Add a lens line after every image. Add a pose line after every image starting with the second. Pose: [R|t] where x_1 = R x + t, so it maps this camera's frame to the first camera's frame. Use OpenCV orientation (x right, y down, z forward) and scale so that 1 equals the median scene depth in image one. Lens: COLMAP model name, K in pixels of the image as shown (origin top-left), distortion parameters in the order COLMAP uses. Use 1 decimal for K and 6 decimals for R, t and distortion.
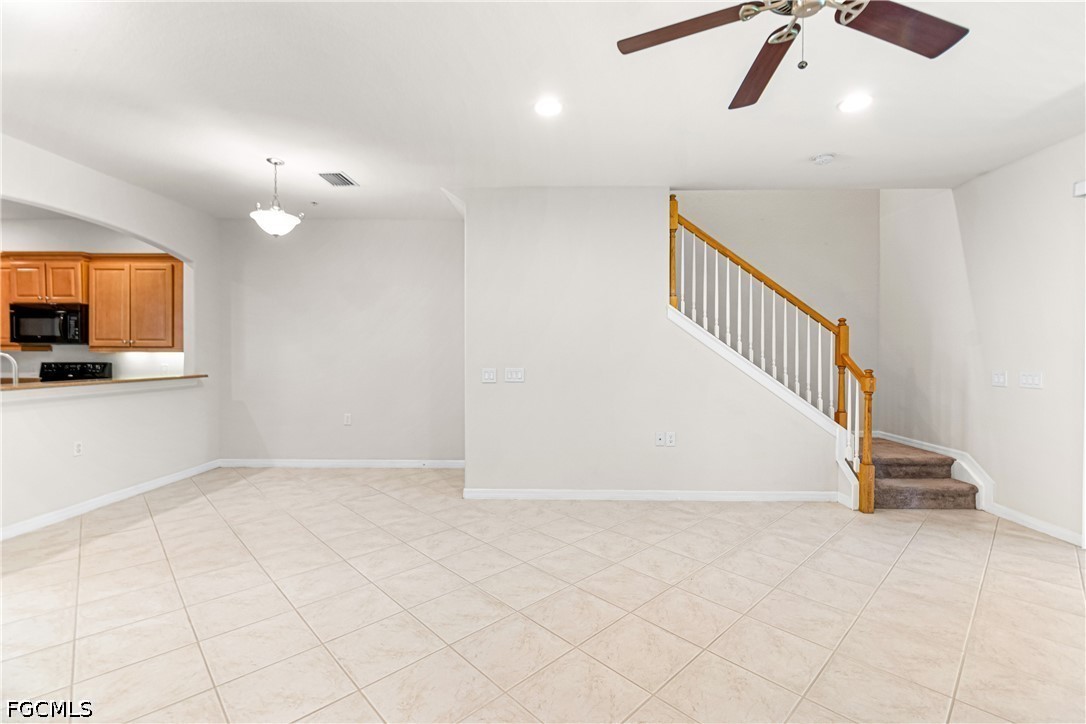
lens RADIAL K [[470.7, 0, 547.4], [0, 470.7, 355.2], [0, 0, 1]] dist [0.001033, -0.001201]
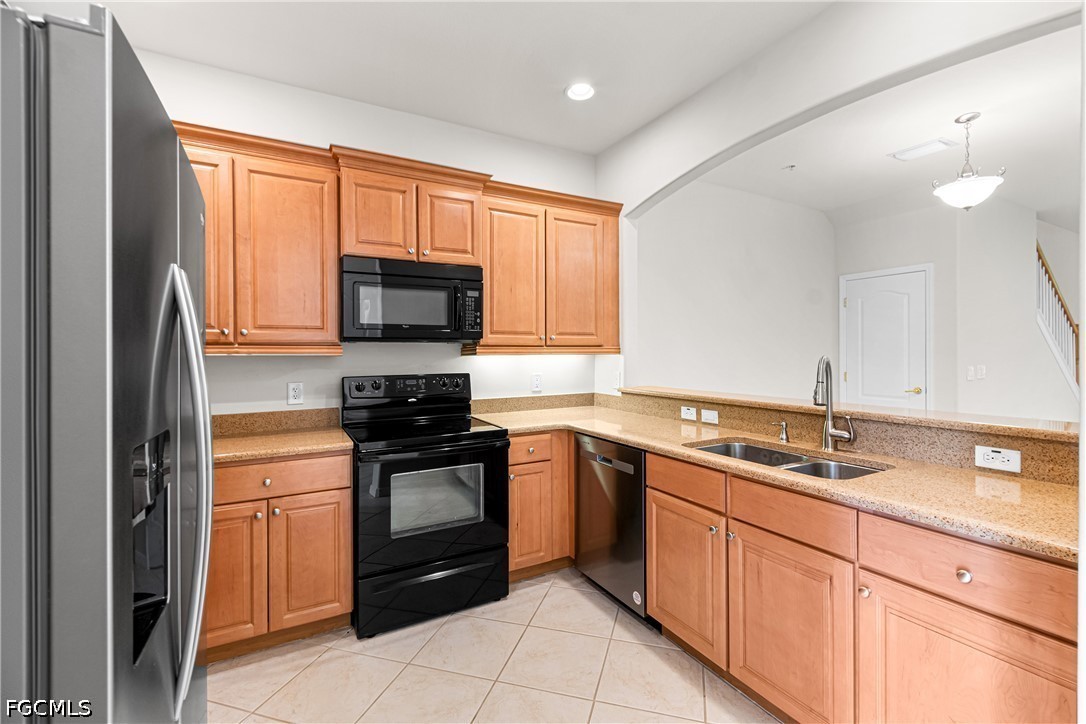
lens RADIAL K [[470.7, 0, 547.4], [0, 470.7, 355.2], [0, 0, 1]] dist [0.001033, -0.001201]
pose [[0.868885, -0.010599, 0.494901, -1.198304], [0.011168, 0.999936, 0.001808, -0.006950], [-0.494888, 0.003956, 0.868948, 0.478767]]
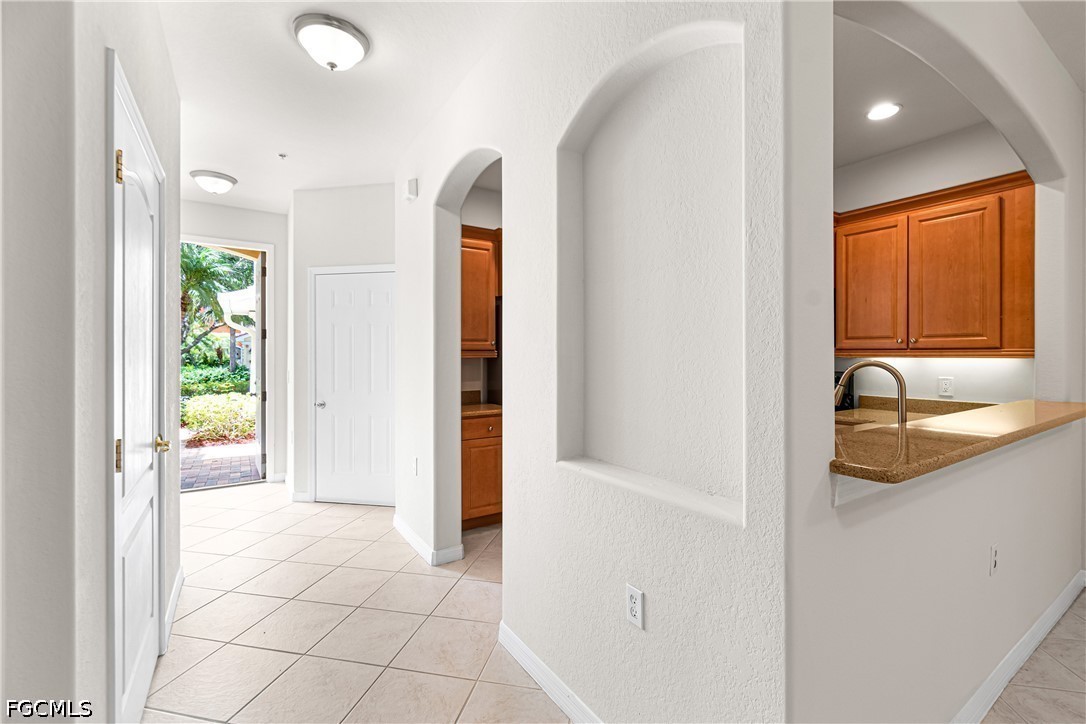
lens RADIAL K [[470.7, 0, 547.4], [0, 470.7, 355.2], [0, 0, 1]] dist [0.001033, -0.001201]
pose [[0.560026, -0.001196, -0.828474, -0.646126], [-0.003239, 0.999988, -0.003633, -0.005665], [0.828468, 0.004718, 0.560016, 0.263906]]
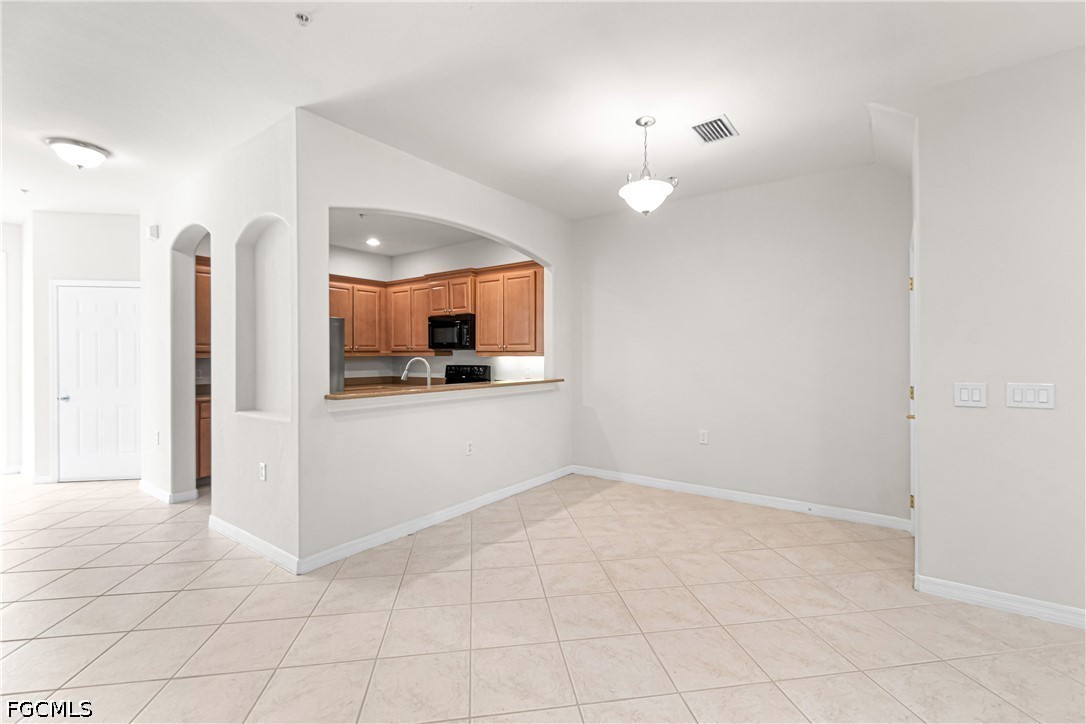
lens RADIAL K [[470.7, 0, 547.4], [0, 470.7, 355.2], [0, 0, 1]] dist [0.001033, -0.001201]
pose [[0.817518, -0.003997, -0.575889, -0.185238], [0.000341, 0.999979, -0.006456, -0.002094], [0.575903, 0.005081, 0.817502, 0.178301]]
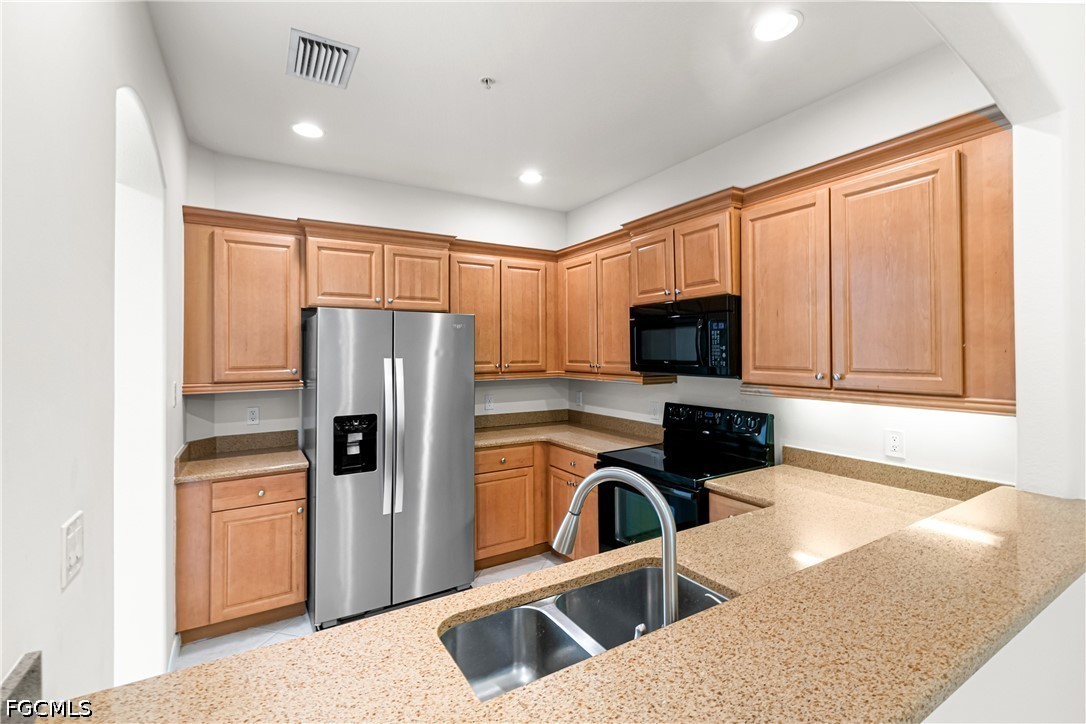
lens RADIAL K [[478.5, 0, 545.0], [0, 478.5, 347.6], [0, 0, 1]] dist [-0.000565, -0.000891]
pose [[0.531744, -0.013651, -0.846795, -0.673596], [0.000723, 0.999877, -0.015665, -0.047632], [0.846905, 0.007718, 0.531688, 0.574228]]
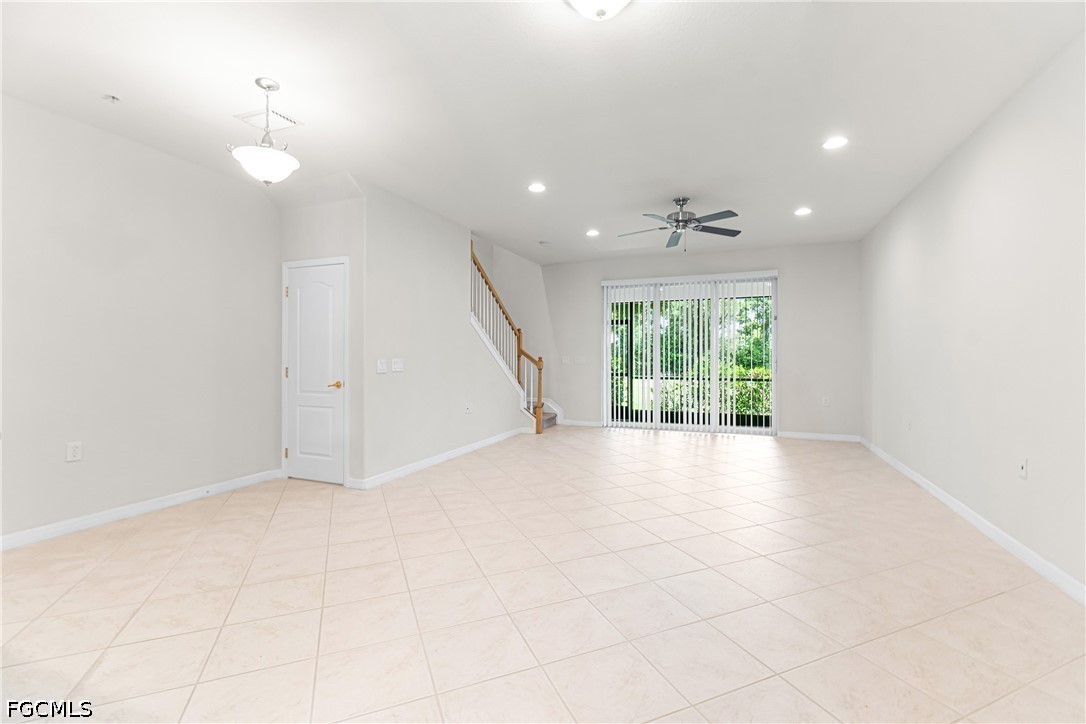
lens RADIAL K [[470.7, 0, 547.4], [0, 470.7, 355.2], [0, 0, 1]] dist [0.001033, -0.001201]
pose [[0.357259, -0.002045, 0.934003, -0.828808], [0.004327, 0.999990, 0.000535, 0.015592], [-0.933995, 0.003850, 0.357265, 0.231548]]
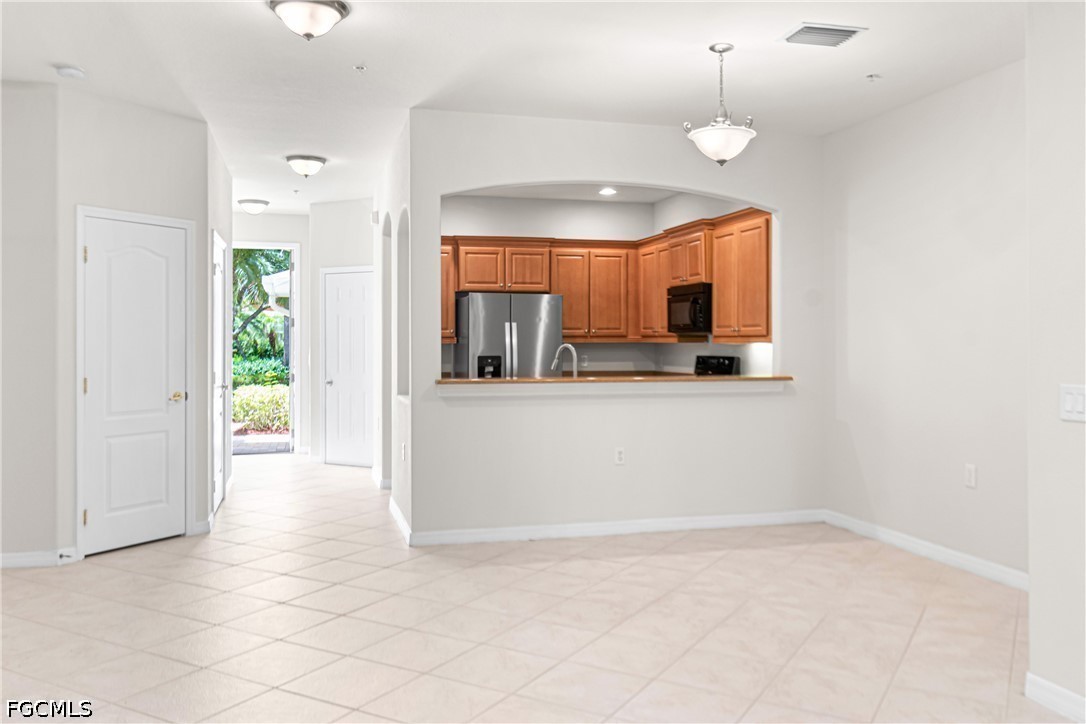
lens RADIAL K [[880.8, 0, 544.3], [0, 880.8, 344.2], [0, 0, 1]] dist [-0.007131, 0.002704]
pose [[0.276672, -0.000037, -0.960964, 0.379916], [-0.005861, 0.999981, -0.001726, -0.000816], [0.960947, 0.006110, 0.276667, 0.321095]]
